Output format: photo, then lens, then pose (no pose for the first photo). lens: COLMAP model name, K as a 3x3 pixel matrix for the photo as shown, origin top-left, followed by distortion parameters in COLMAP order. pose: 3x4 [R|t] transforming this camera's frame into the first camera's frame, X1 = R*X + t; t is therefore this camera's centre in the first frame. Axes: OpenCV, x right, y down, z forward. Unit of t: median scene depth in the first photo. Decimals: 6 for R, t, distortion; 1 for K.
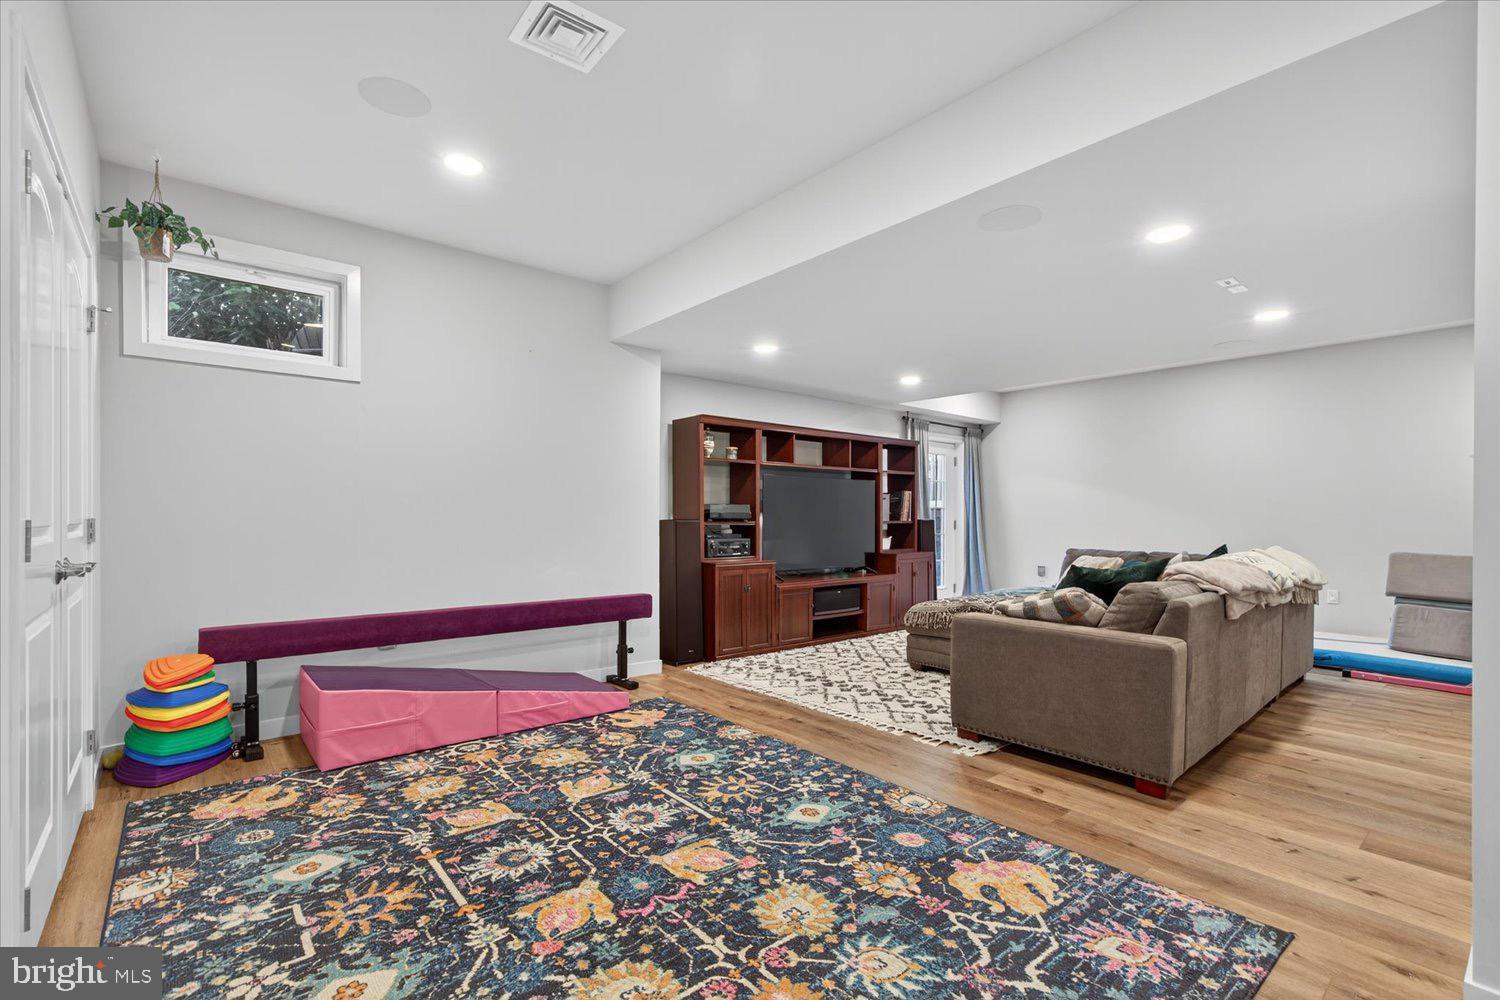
lens RADIAL K [[676.8, 0, 748.3], [0, 676.8, 509.6], [0, 0, 1]] dist [0.001370, -0.000974]
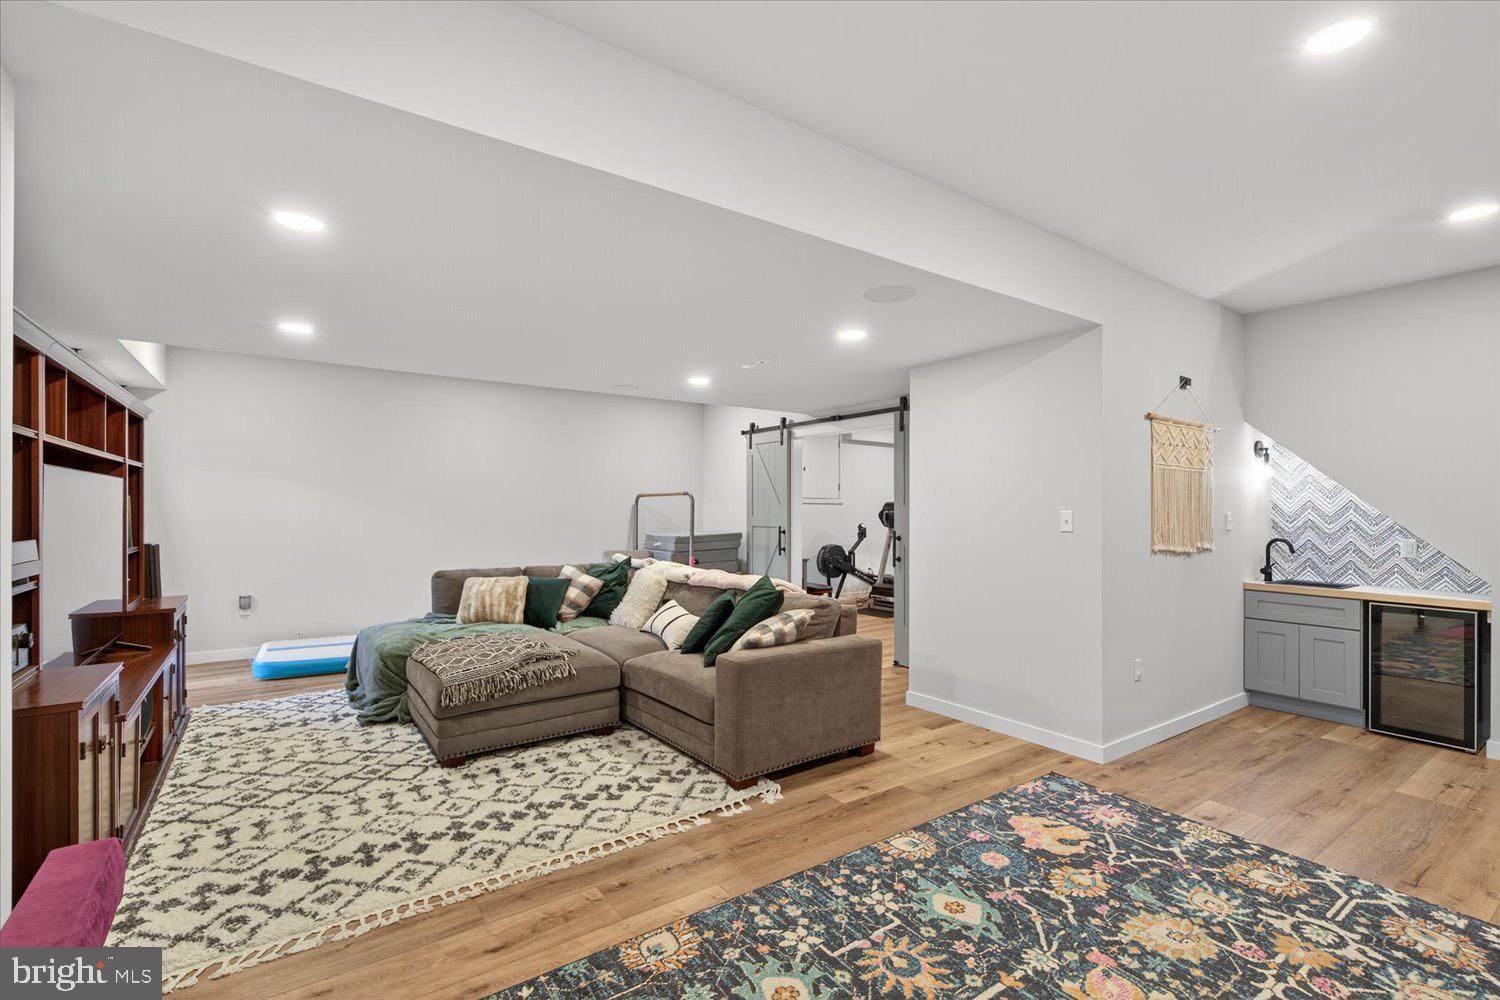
lens RADIAL K [[676.8, 0, 749.0], [0, 676.8, 504.7], [0, 0, 1]] dist [0.001370, -0.000974]
pose [[0.082147, -0.004432, 0.996610, -0.746496], [-0.013459, 0.999894, 0.005556, -0.079143], [-0.996529, -0.013870, 0.082079, 1.094955]]
